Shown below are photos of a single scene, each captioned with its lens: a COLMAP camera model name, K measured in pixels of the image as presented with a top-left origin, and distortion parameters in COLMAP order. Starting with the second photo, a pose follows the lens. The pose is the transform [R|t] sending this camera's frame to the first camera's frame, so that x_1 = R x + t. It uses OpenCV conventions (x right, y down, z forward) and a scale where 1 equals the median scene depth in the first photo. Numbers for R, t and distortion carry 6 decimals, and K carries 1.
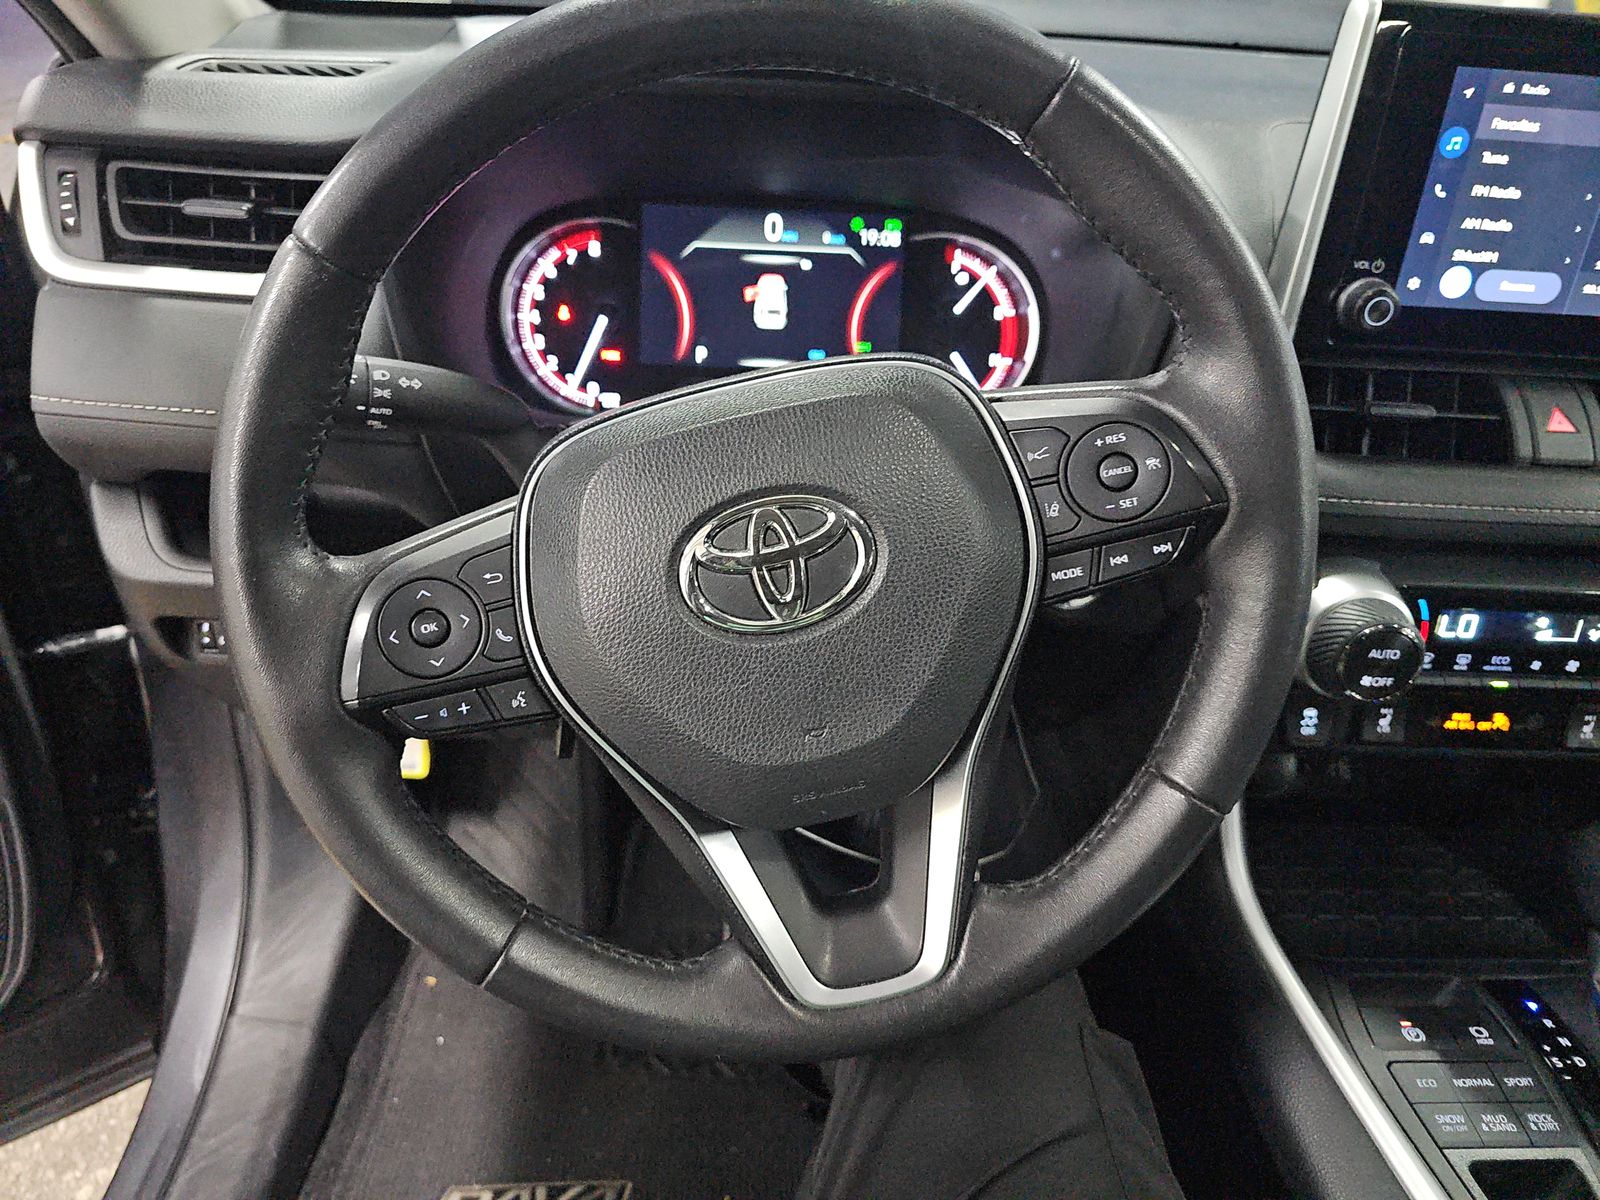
lens RADIAL K [[1087.9, 0, 790.4], [0, 1087.9, 610.7], [0, 0, 1]] dist [0.015427, -0.029703]
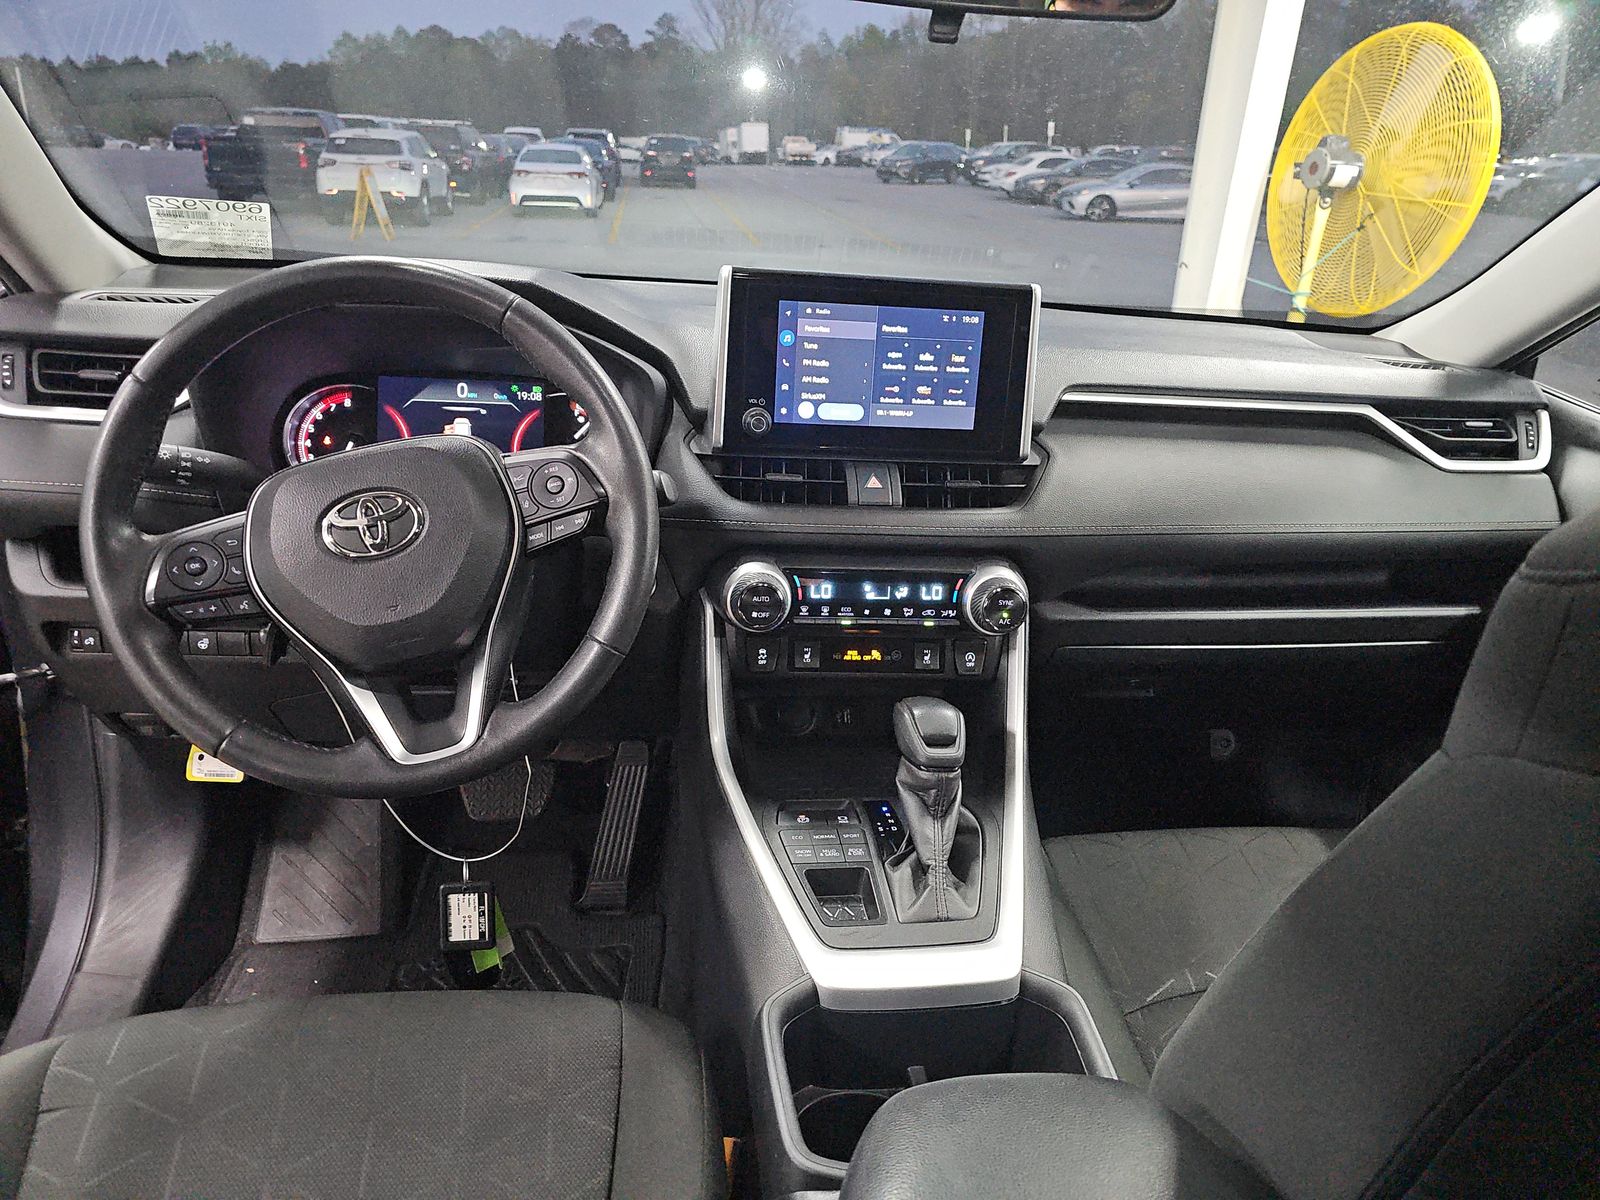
lens RADIAL K [[1029.4, 0, 815.0], [0, 1029.4, 602.8], [0, 0, 1]] dist [0.003376, -0.015520]
pose [[0.991930, -0.028855, 0.123462, 0.388993], [0.049950, 0.983943, -0.171351, 0.323689], [-0.116535, 0.176135, 0.977444, -0.663119]]
